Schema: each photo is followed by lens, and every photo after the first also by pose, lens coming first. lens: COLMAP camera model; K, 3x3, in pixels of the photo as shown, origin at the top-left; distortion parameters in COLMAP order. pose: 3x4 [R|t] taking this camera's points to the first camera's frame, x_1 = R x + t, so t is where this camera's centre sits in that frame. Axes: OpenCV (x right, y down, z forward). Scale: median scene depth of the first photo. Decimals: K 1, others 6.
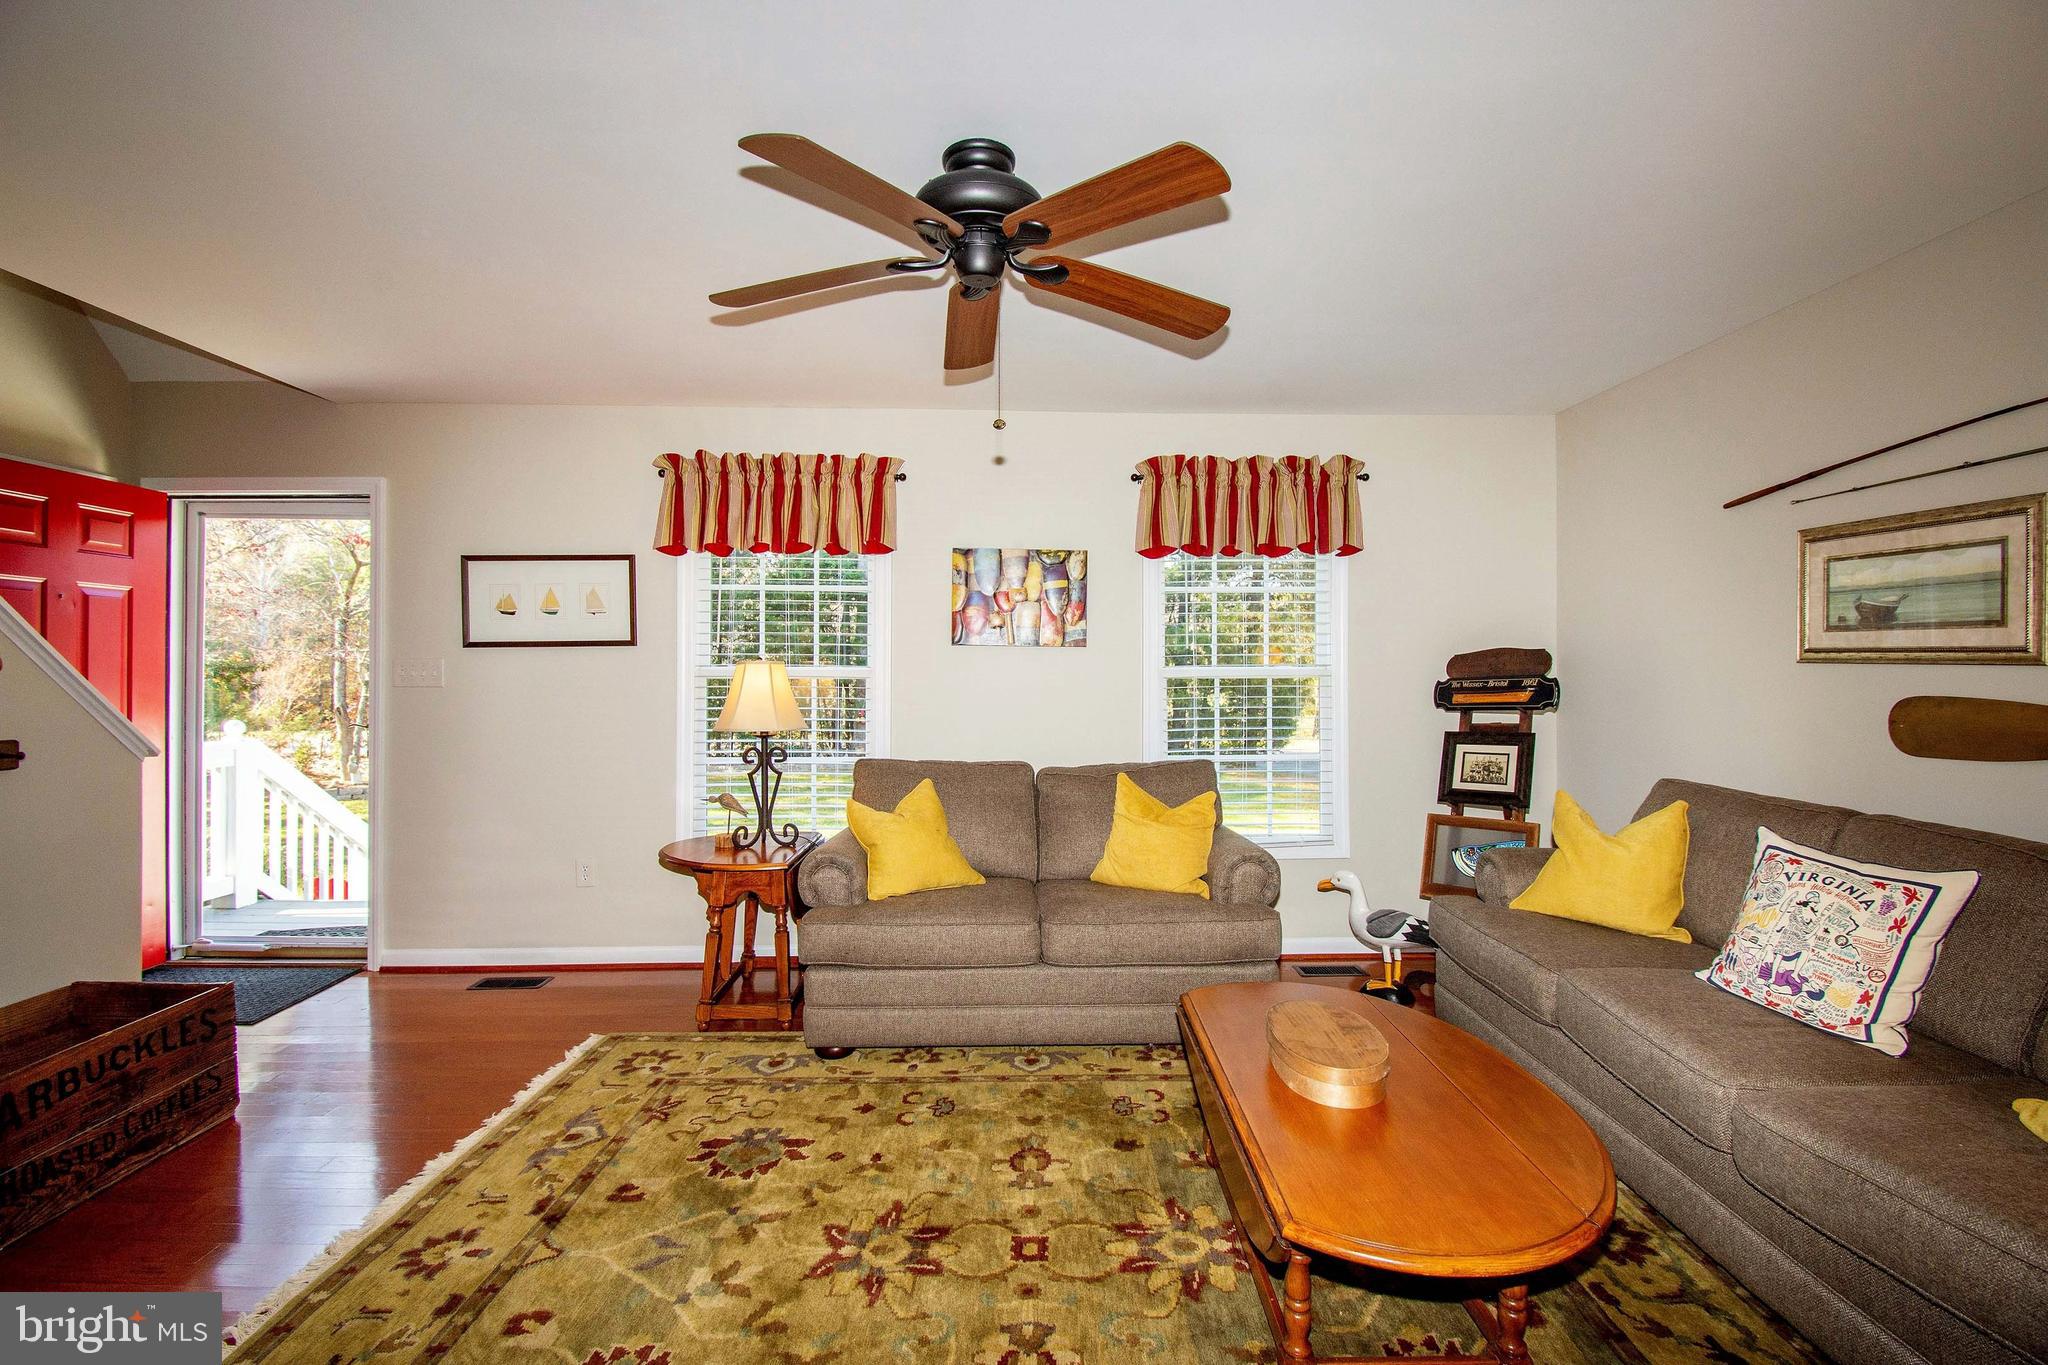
lens RADIAL K [[904.0, 0, 1027.6], [0, 904.0, 667.4], [0, 0, 1]] dist [0.014228, -0.021966]
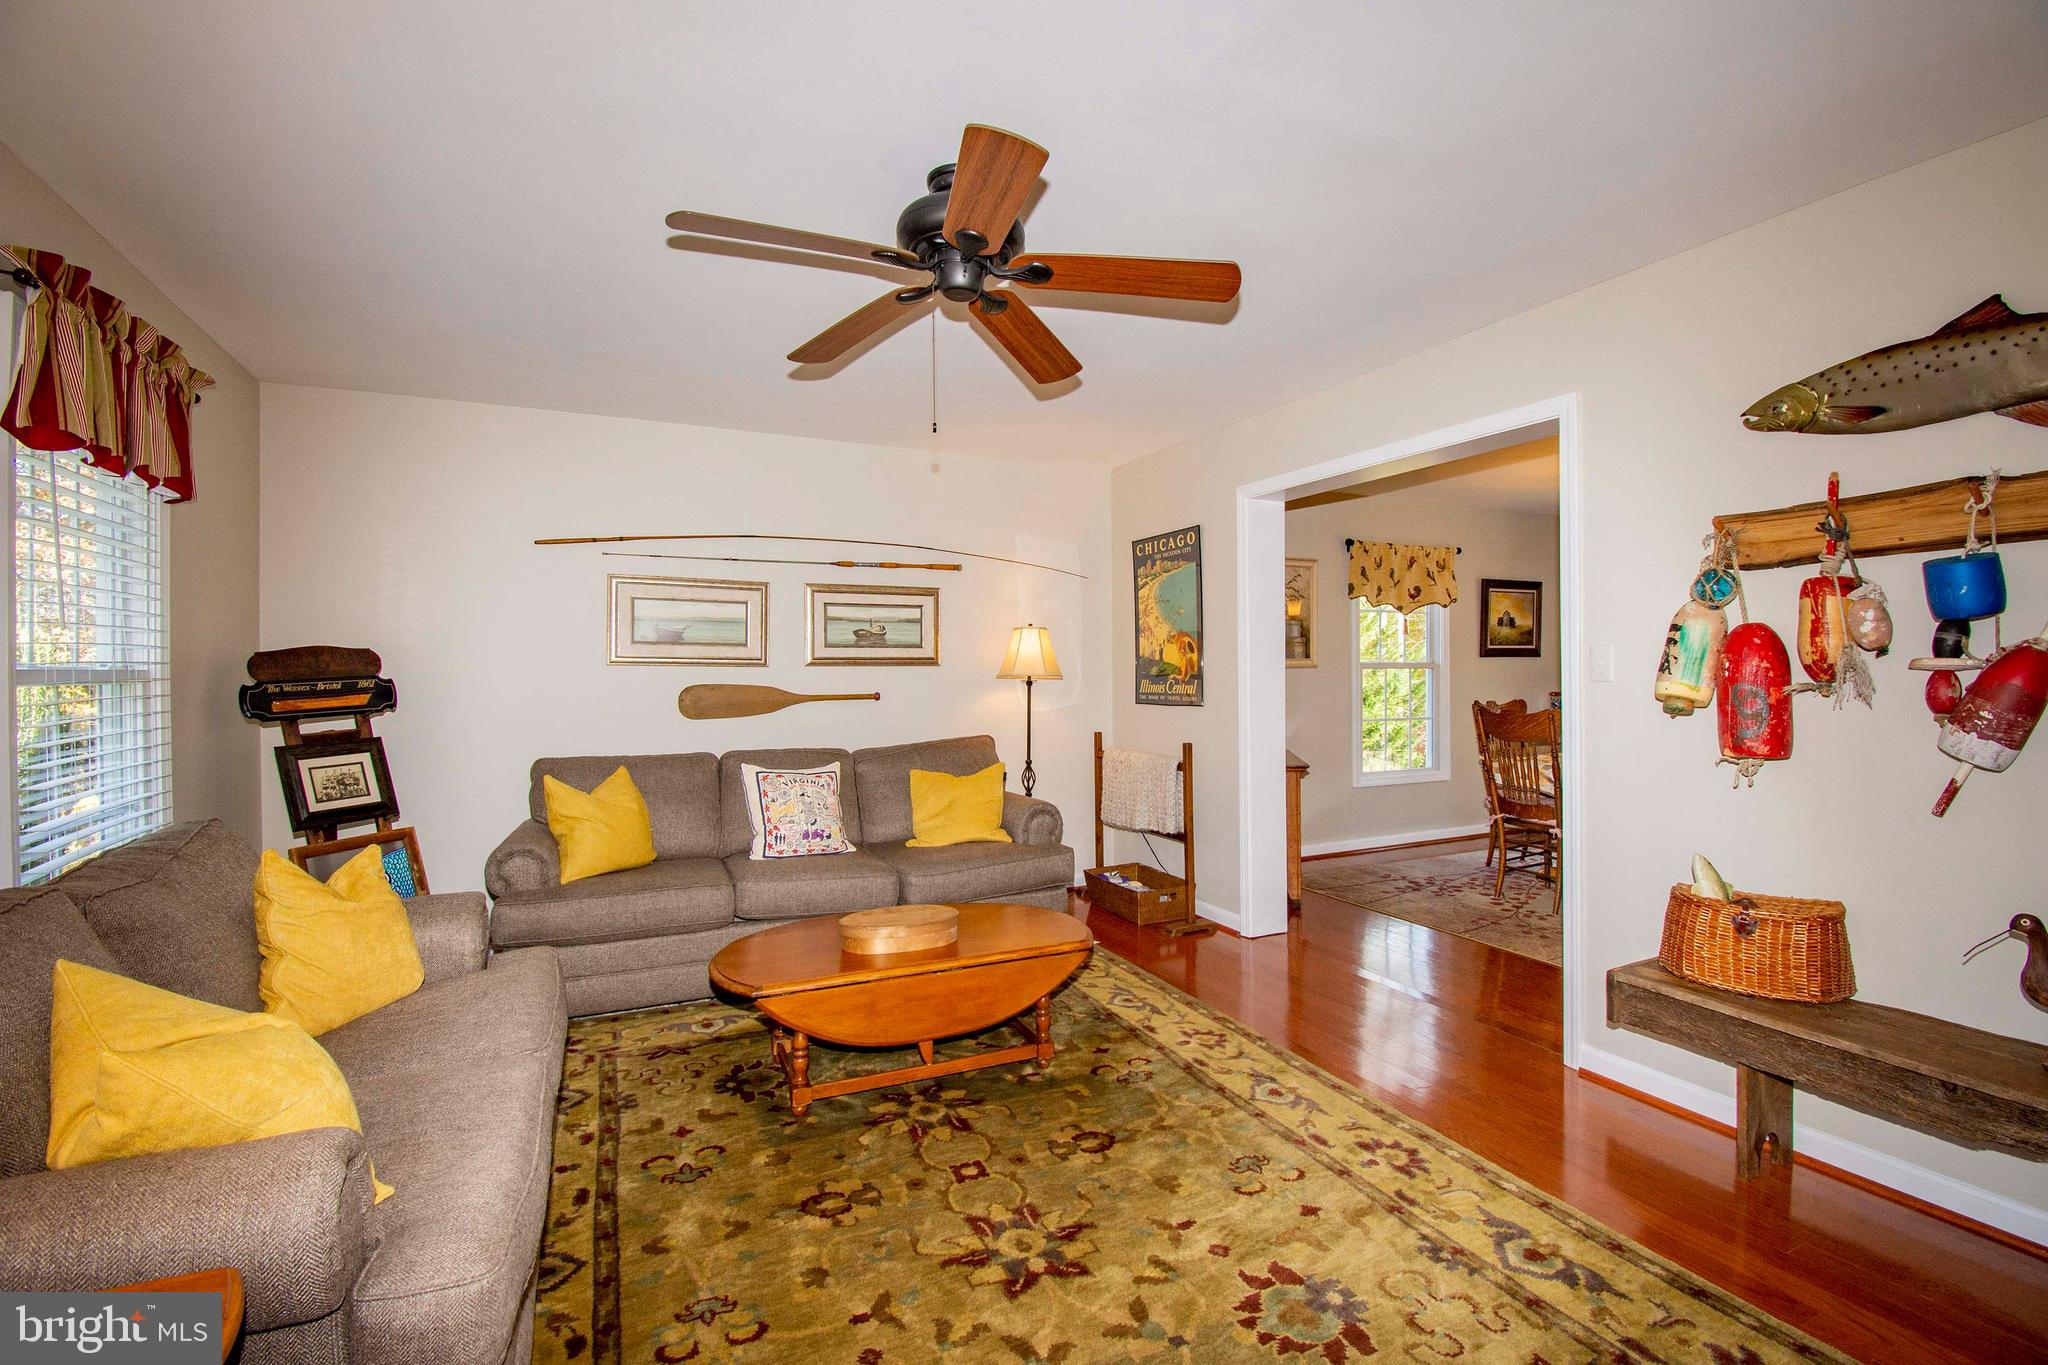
lens RADIAL K [[904.0, 0, 1028.9], [0, 904.0, 668.7], [0, 0, 1]] dist [0.014228, -0.021966]
pose [[-0.405807, 0.004657, 0.913947, -0.585768], [0.003797, 0.999987, -0.003409, 0.006402], [-0.913951, 0.002086, -0.405819, 0.758990]]
